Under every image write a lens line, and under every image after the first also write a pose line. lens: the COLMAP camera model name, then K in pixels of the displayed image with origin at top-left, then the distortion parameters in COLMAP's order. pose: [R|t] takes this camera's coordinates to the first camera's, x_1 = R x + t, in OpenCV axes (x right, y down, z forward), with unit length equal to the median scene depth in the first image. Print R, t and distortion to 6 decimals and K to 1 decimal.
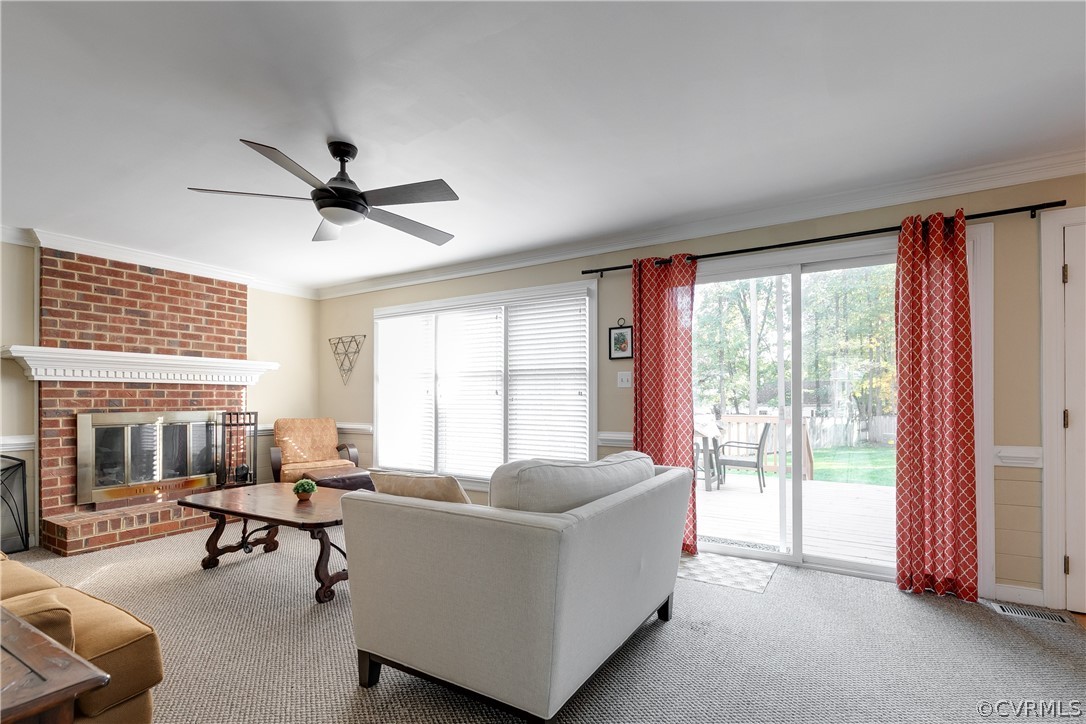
lens RADIAL K [[500.0, 0, 545.9], [0, 500.0, 381.3], [0, 0, 1]] dist [0.003000, -0.000302]
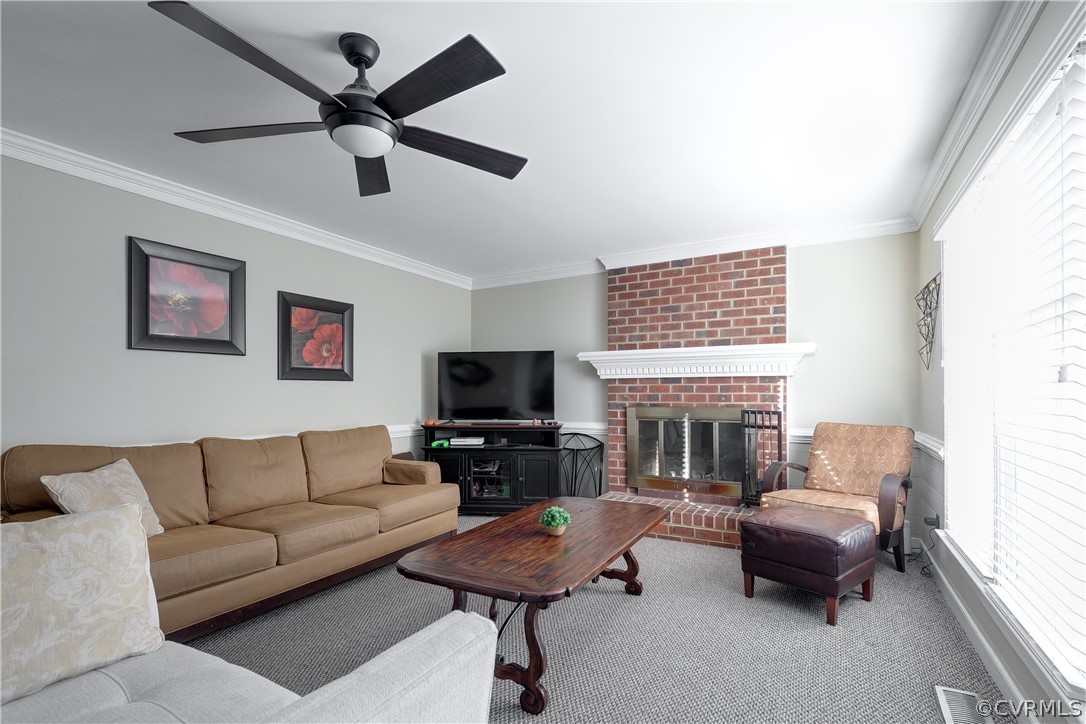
lens RADIAL K [[500.0, 0, 545.9], [0, 500.0, 381.3], [0, 0, 1]] dist [0.003000, -0.000302]
pose [[0.025356, -0.019810, -0.999482, 0.176859], [0.038959, 0.999064, -0.018813, 0.018169], [0.998919, -0.038462, 0.026104, 0.690414]]
